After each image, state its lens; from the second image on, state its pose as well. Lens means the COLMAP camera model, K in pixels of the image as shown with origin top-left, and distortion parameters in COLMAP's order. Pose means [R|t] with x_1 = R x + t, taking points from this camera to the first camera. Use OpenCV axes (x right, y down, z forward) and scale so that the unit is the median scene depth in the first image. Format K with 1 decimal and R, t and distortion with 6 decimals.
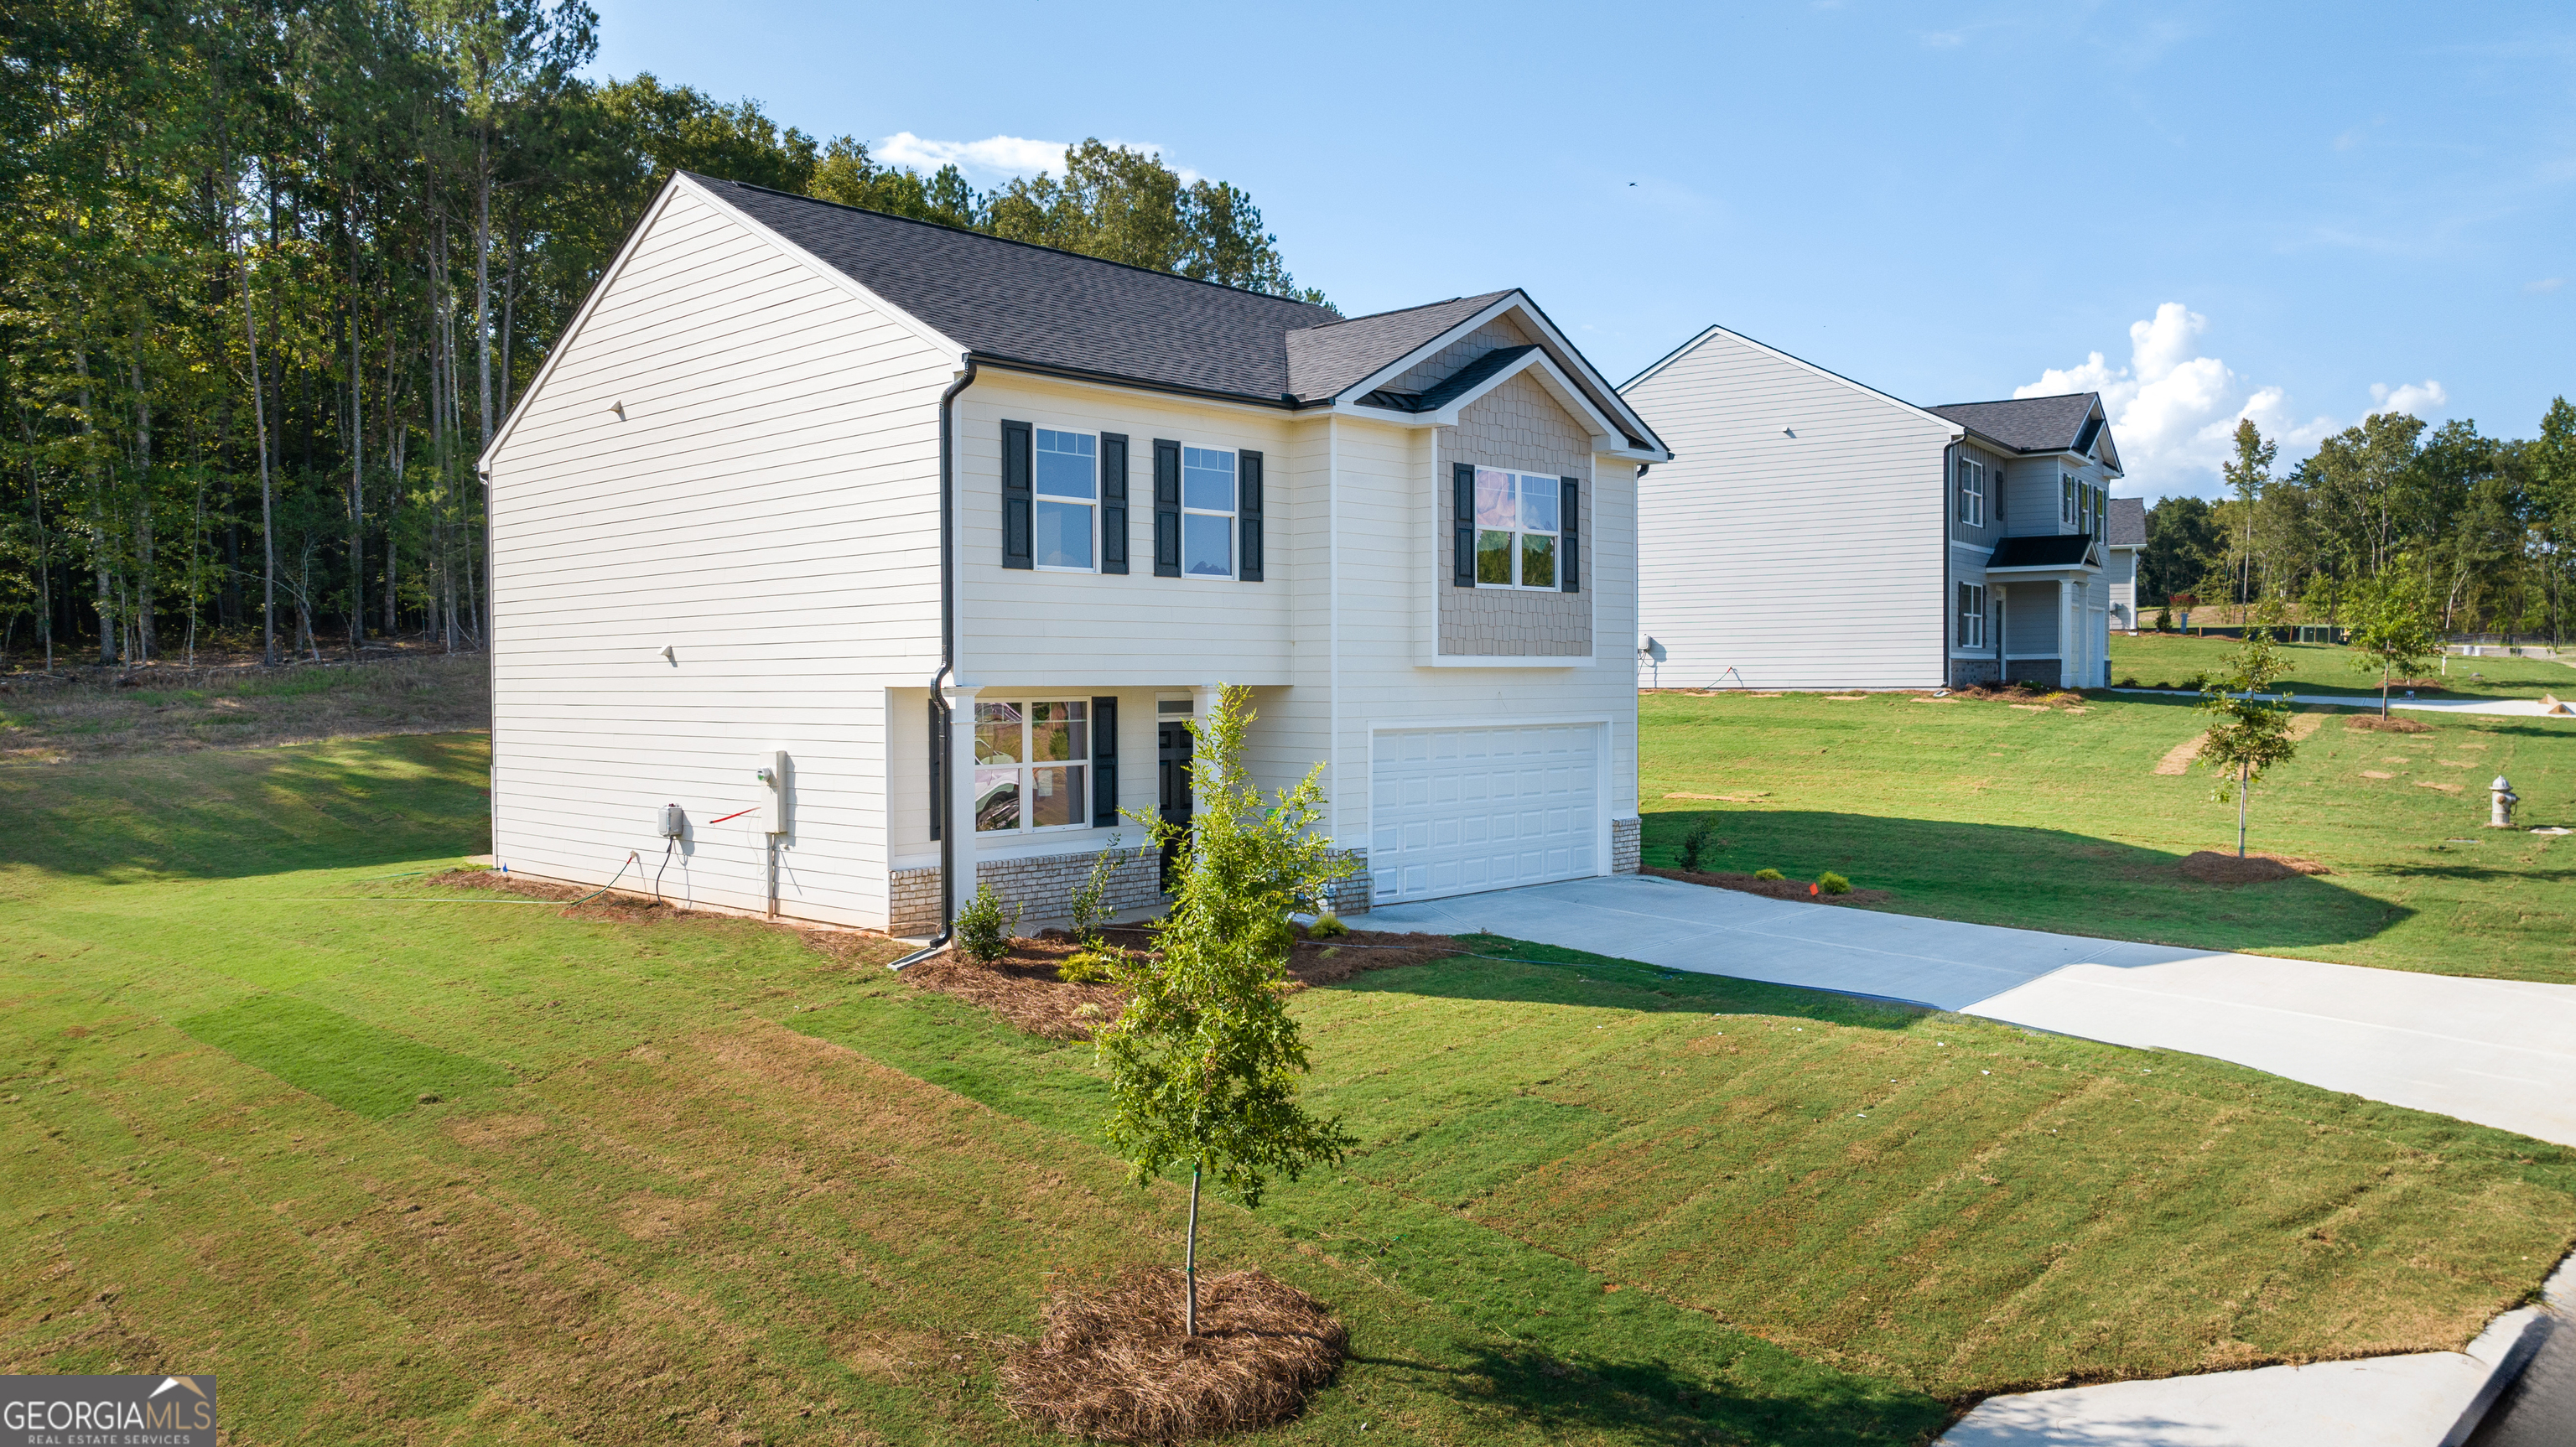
lens RADIAL K [[1822.9, 0, 1308.8], [0, 1822.9, 734.1], [0, 0, 1]] dist [-0.005732, 0.006916]
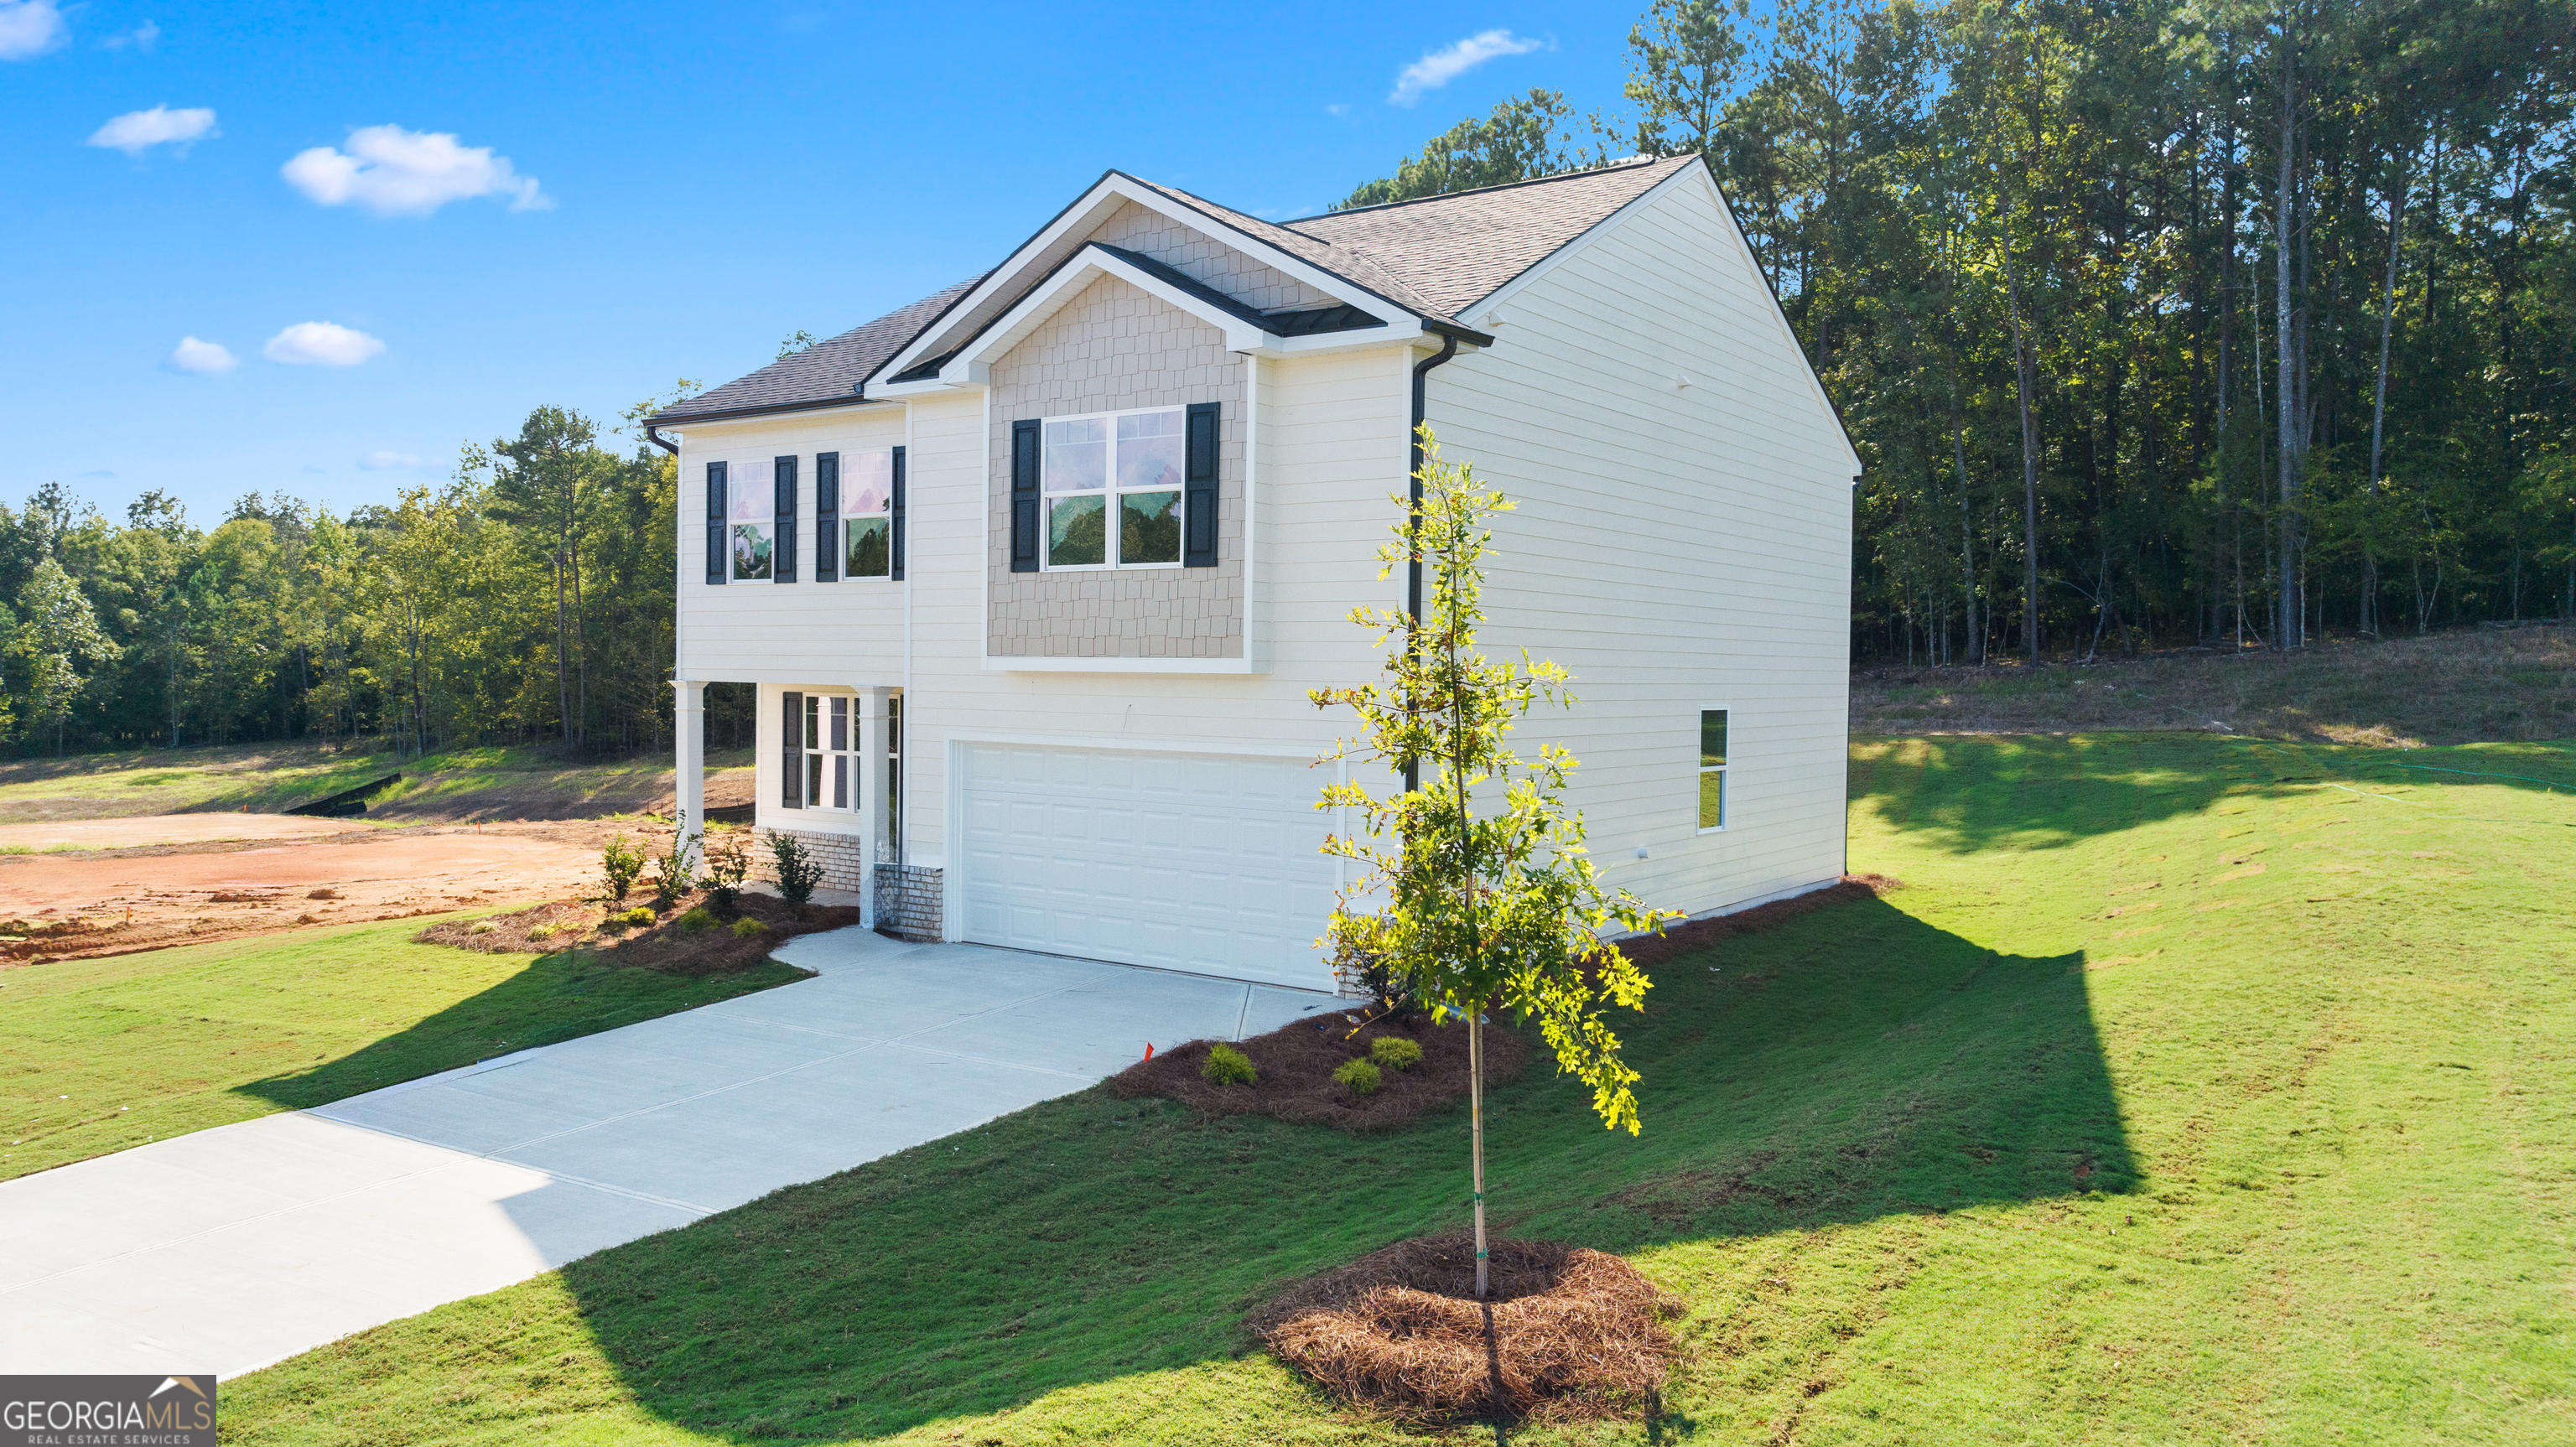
lens RADIAL K [[1822.9, 0, 1308.8], [0, 1822.9, 734.1], [0, 0, 1]] dist [-0.005732, 0.006916]
pose [[0.157809, 0.051129, -0.986145, 0.902680], [-0.031958, 0.998400, 0.046650, -0.050501], [0.986952, 0.024153, 0.159190, 0.991283]]
